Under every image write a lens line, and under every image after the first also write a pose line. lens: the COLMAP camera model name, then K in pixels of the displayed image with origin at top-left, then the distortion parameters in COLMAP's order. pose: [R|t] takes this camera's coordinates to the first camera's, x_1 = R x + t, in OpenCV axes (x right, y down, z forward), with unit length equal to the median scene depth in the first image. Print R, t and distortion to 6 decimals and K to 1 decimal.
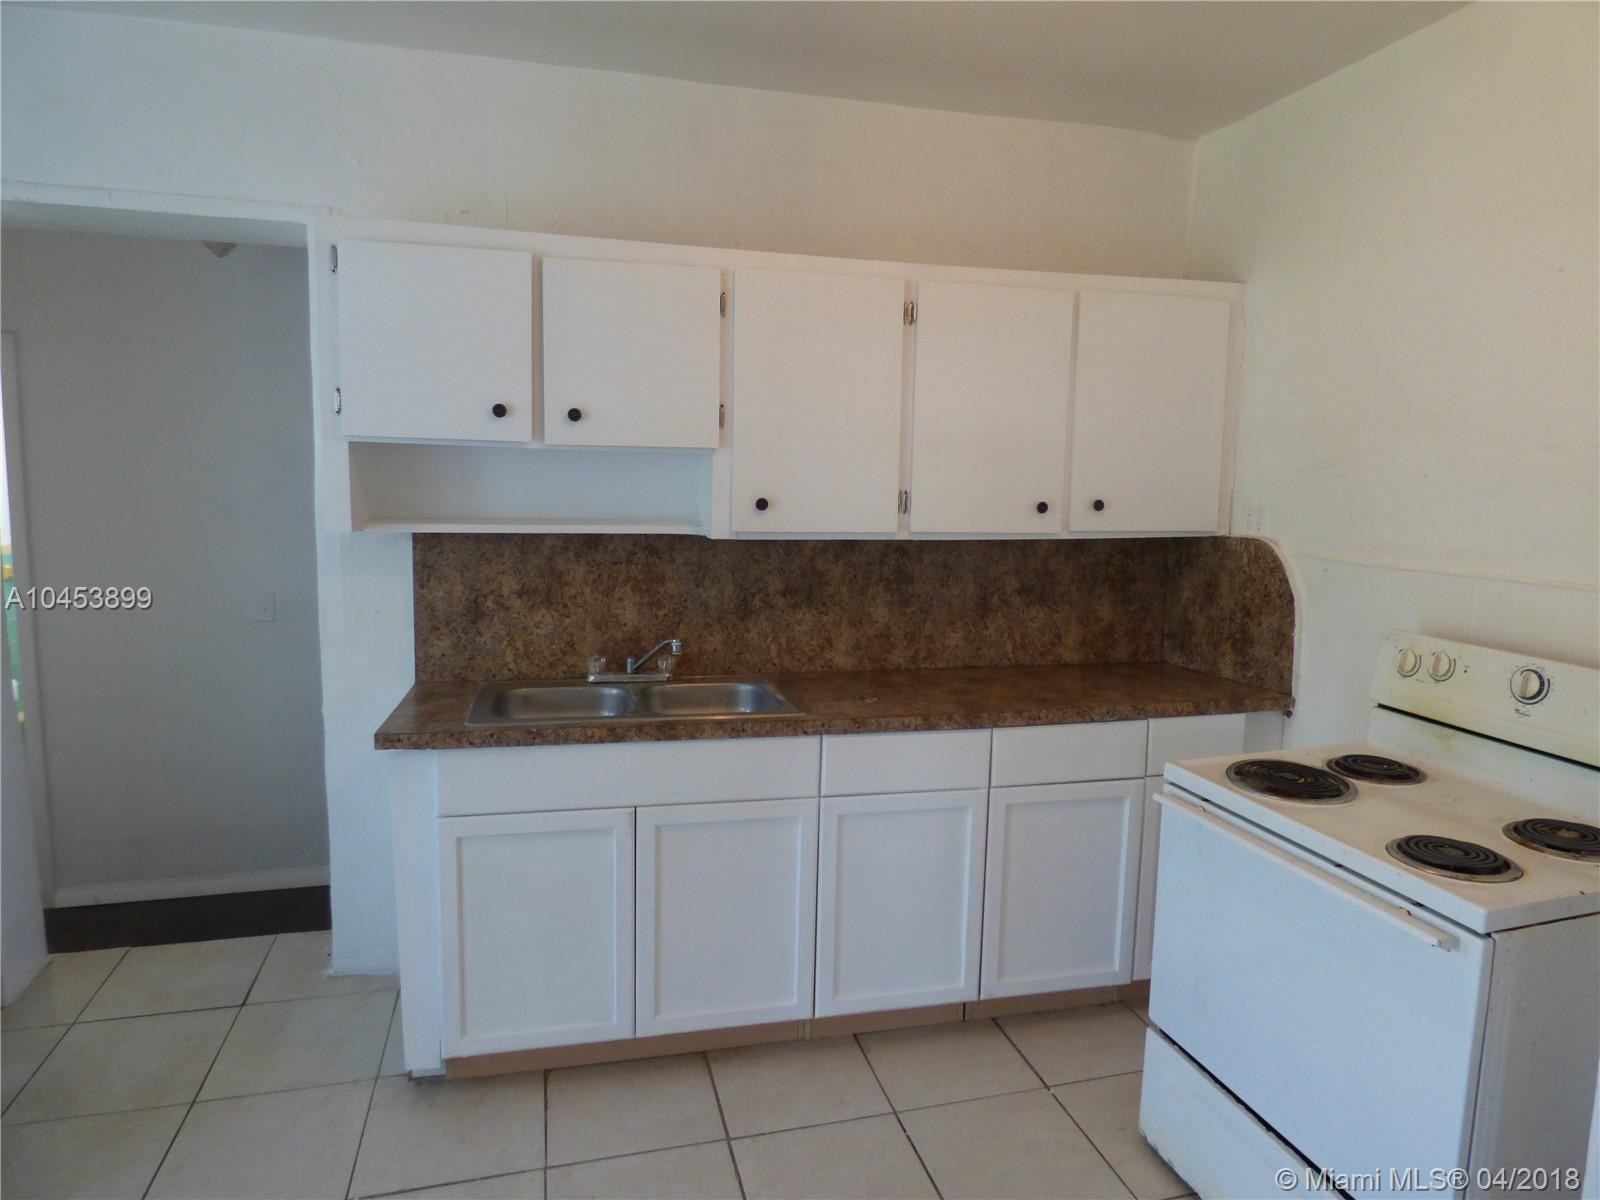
lens RADIAL K [[974.6, 0, 801.6], [0, 974.6, 598.3], [0, 0, 1]] dist [-0.011537, 0.001570]
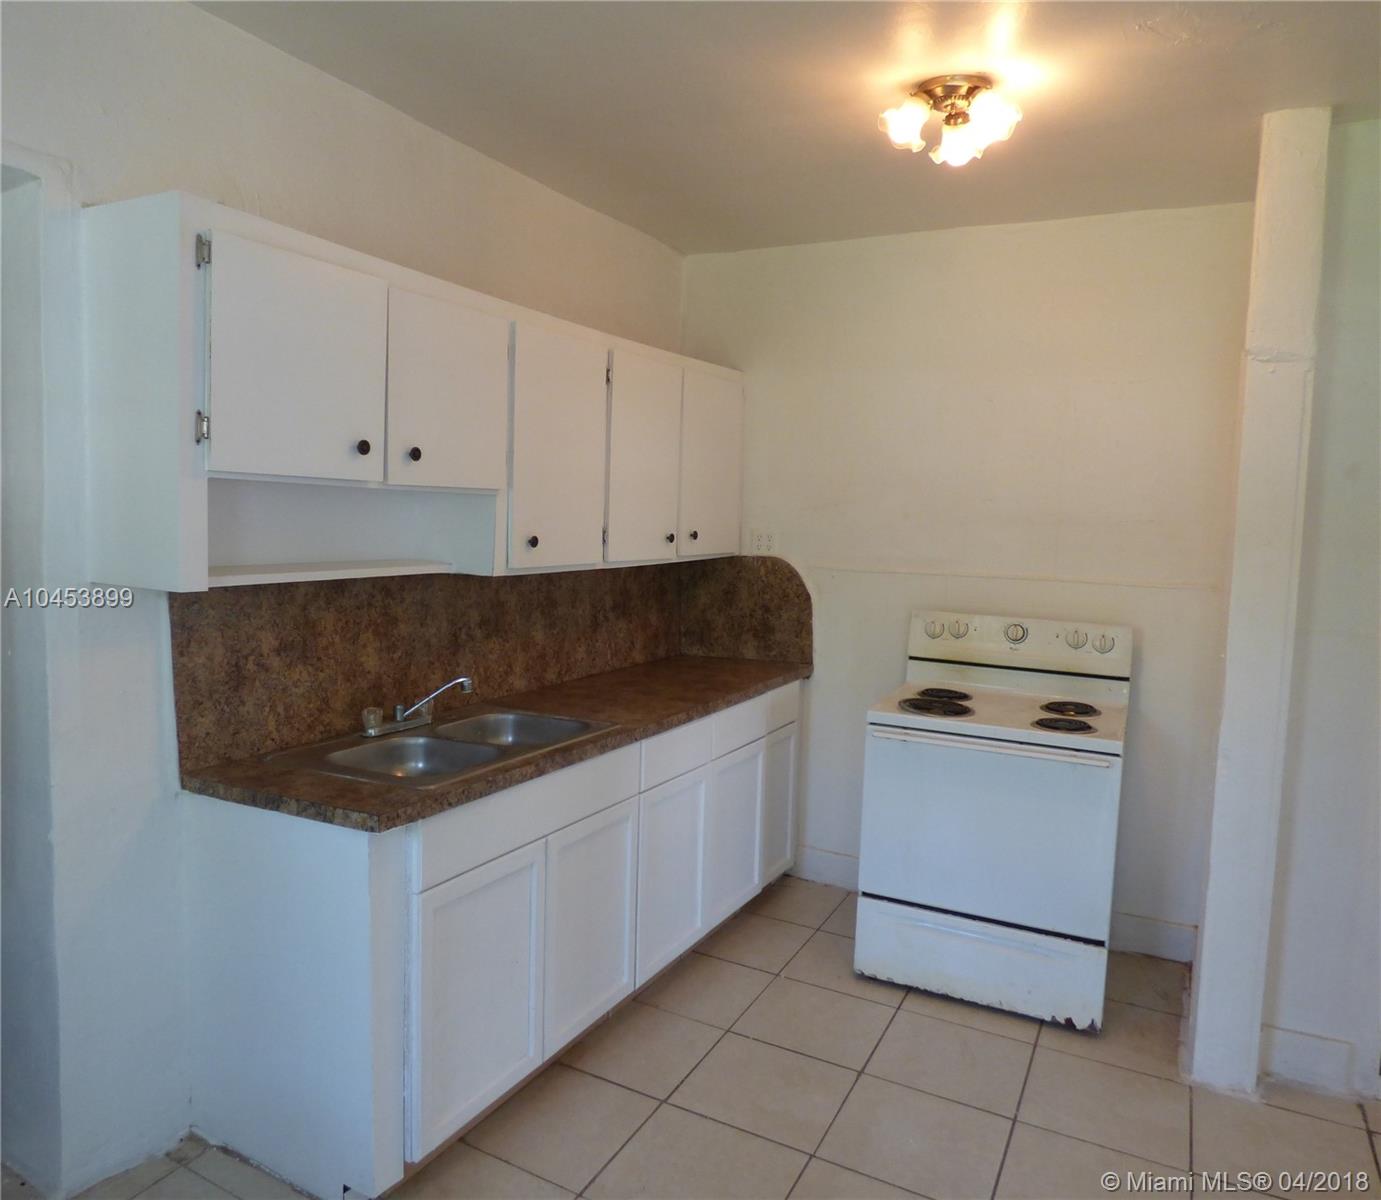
lens RADIAL K [[957.1, 0, 689.5], [0, 957.1, 597.8], [0, 0, 1]] dist [-0.011115, -0.007822]
pose [[0.685386, -0.066868, 0.725103, -0.649176], [0.079122, 0.996718, 0.017128, -0.036960], [-0.723868, 0.045632, 0.688427, 0.143444]]
